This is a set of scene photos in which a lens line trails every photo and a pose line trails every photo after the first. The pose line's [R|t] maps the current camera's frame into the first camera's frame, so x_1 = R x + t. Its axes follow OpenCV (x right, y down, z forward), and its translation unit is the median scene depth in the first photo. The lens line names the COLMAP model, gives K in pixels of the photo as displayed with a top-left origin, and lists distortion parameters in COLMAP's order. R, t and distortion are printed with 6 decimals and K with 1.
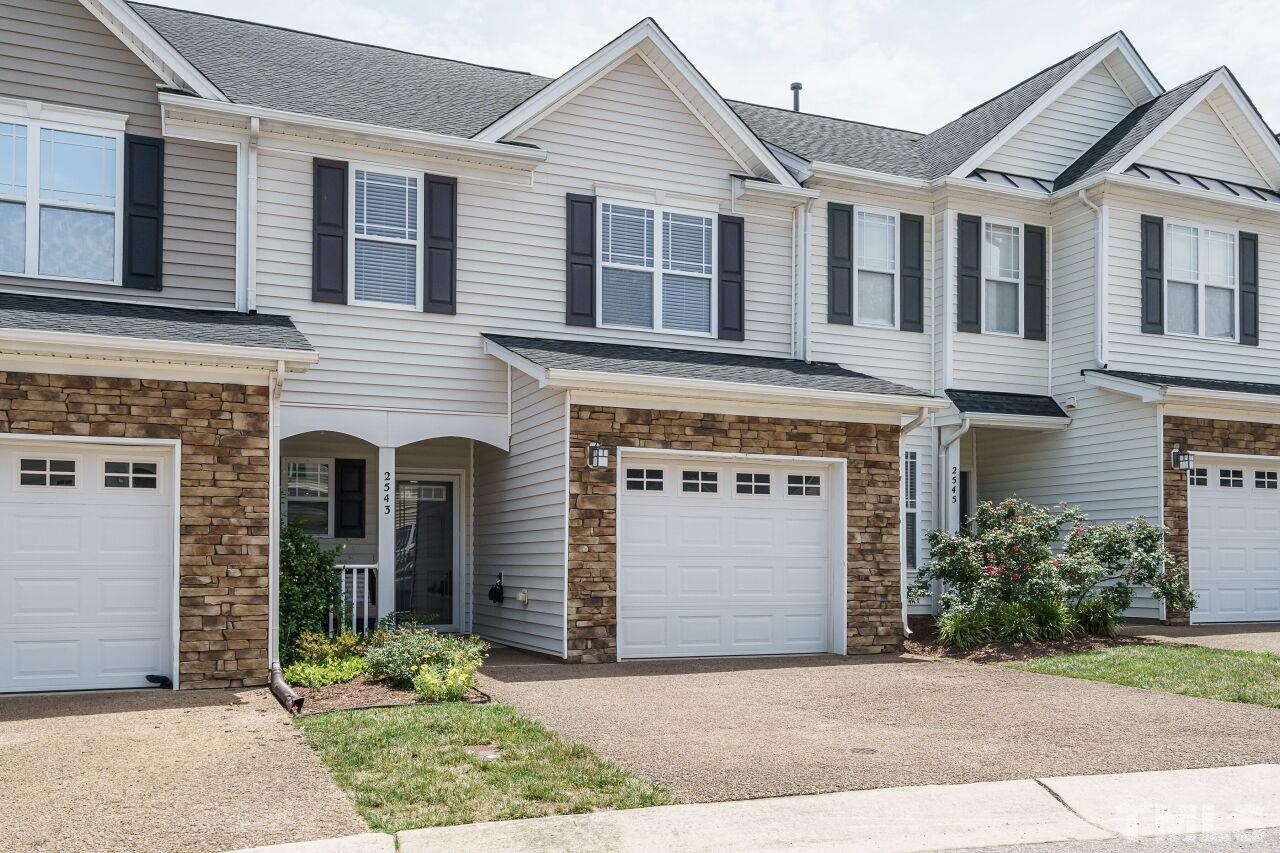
lens RADIAL K [[1147.7, 0, 640.0], [0, 1147.7, 547.9], [0, 0, 1]] dist [0.004322, 0.005689]
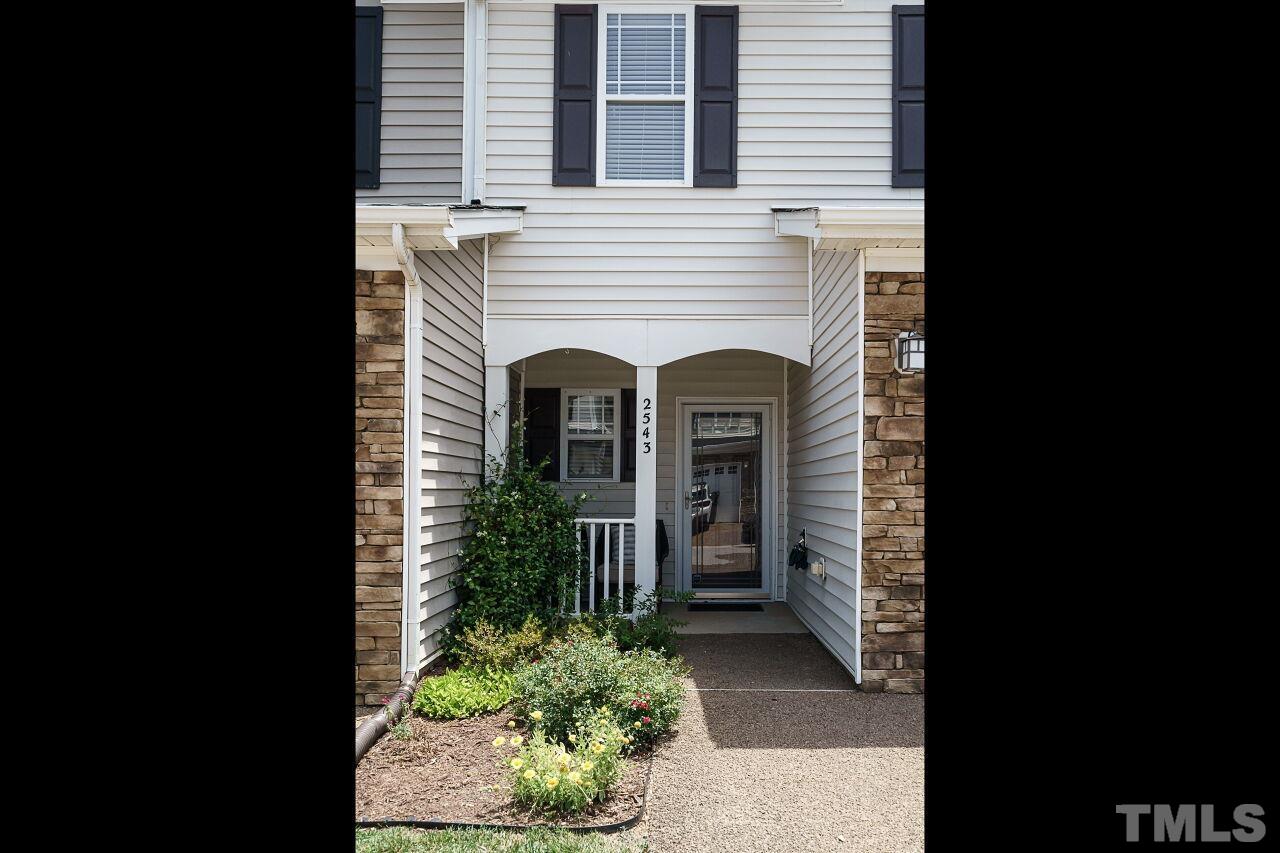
lens RADIAL K [[873.9, 0, 672.4], [0, 873.9, 470.8], [0, 0, 1]] dist [0.004008, 0.000825]
pose [[0.918182, -0.006067, -0.396113, 0.027307], [0.002003, 0.999941, -0.010671, -0.011541], [0.396155, 0.009004, 0.918140, 0.474819]]
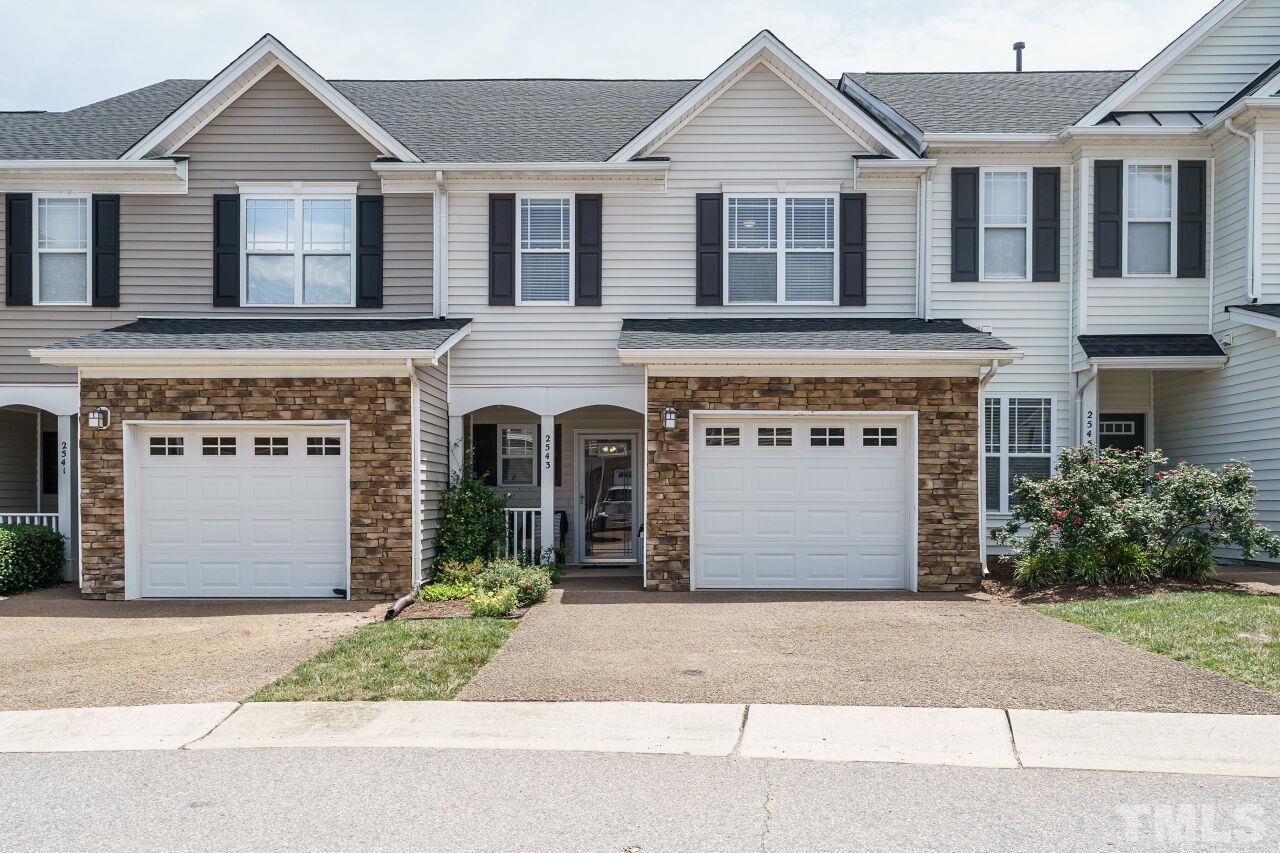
lens RADIAL K [[1014.8, 0, 638.3], [0, 1014.8, 502.2], [0, 0, 1]] dist [0.008116, 0.014732]
pose [[0.915763, -0.001862, -0.401714, 0.323920], [0.008455, 0.999857, 0.014639, -0.007997], [0.401630, -0.016803, 0.915648, 0.015091]]
